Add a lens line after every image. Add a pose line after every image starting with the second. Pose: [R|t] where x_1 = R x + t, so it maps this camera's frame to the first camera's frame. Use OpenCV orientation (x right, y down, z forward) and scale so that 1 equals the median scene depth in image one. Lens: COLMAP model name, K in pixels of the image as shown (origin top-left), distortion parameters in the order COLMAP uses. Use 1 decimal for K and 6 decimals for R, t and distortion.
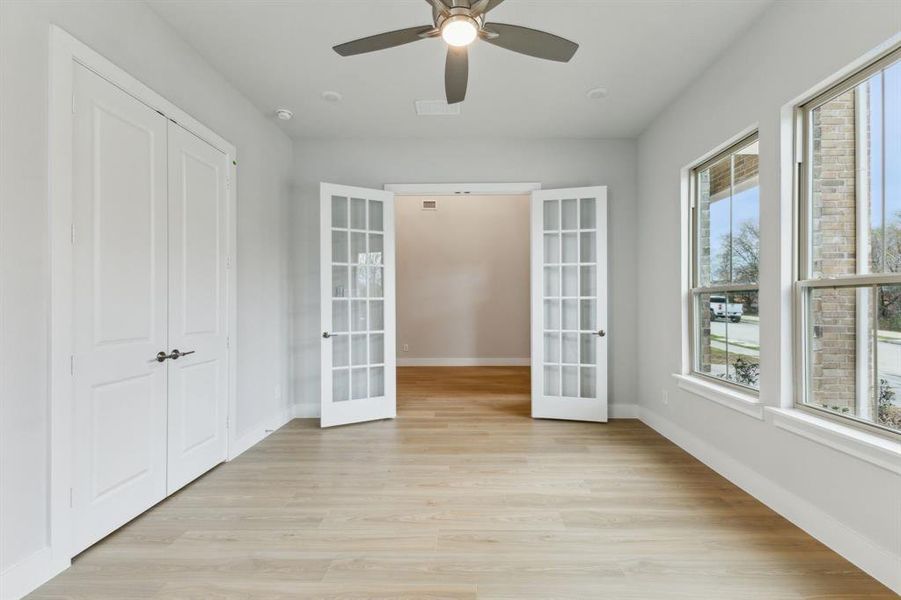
lens RADIAL K [[381.8, 0, 452.0], [0, 381.8, 301.8], [0, 0, 1]] dist [0.009615, -0.000747]
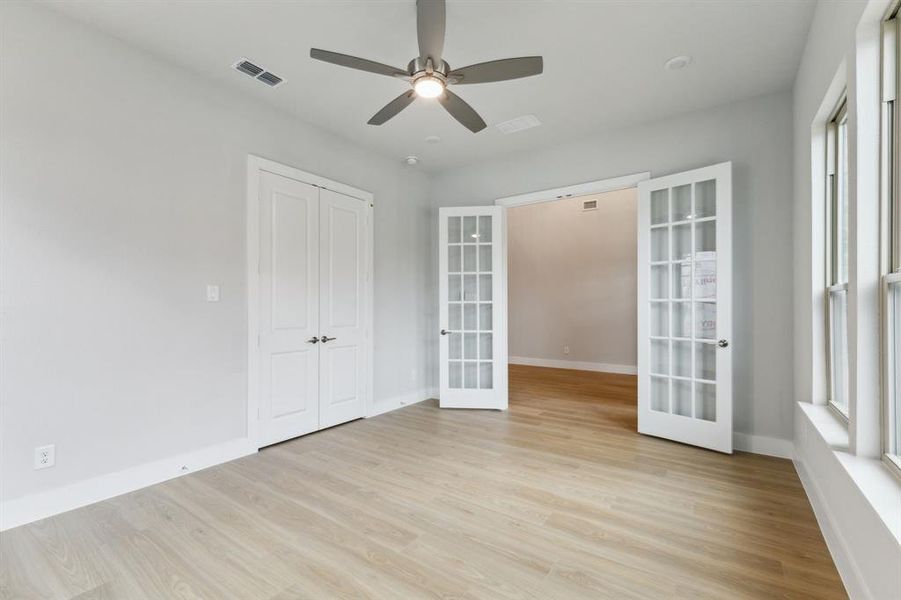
lens RADIAL K [[381.8, 0, 460.1], [0, 381.8, 303.5], [0, 0, 1]] dist [0.009615, -0.000747]
pose [[0.838267, -0.001927, -0.545256, 0.401918], [0.000969, 0.999997, -0.002044, -0.001921], [0.545259, 0.001185, 0.838267, 0.008210]]
